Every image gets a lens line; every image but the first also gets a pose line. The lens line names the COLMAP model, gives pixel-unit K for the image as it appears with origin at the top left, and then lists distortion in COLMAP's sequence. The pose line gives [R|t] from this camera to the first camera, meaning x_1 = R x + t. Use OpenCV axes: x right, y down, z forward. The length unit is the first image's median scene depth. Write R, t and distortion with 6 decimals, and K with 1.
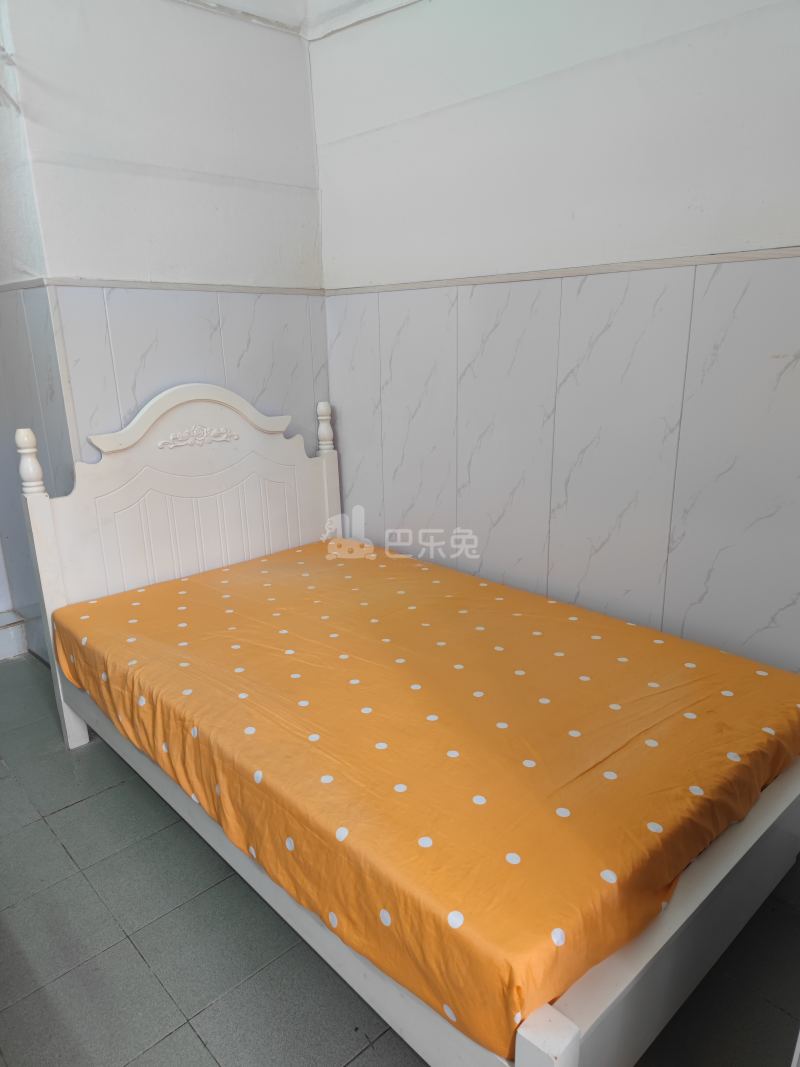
lens RADIAL K [[713.2, 0, 402.2], [0, 713.2, 540.4], [0, 0, 1]] dist [0.059683, -0.046324]
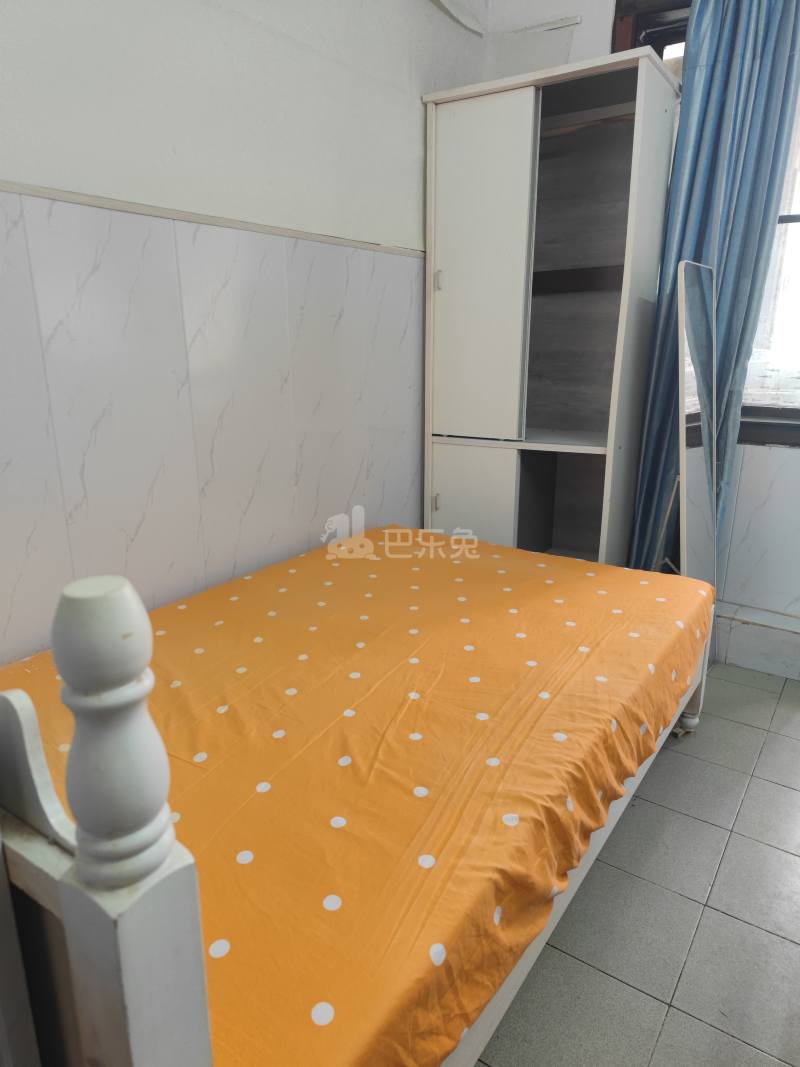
lens RADIAL K [[713.2, 0, 403.7], [0, 713.2, 540.2], [0, 0, 1]] dist [0.059683, -0.046324]
pose [[-0.226536, -0.255833, 0.939804, -0.845608], [0.275973, 0.908487, 0.313831, -0.235914], [-0.934088, 0.330454, -0.135202, 1.098655]]
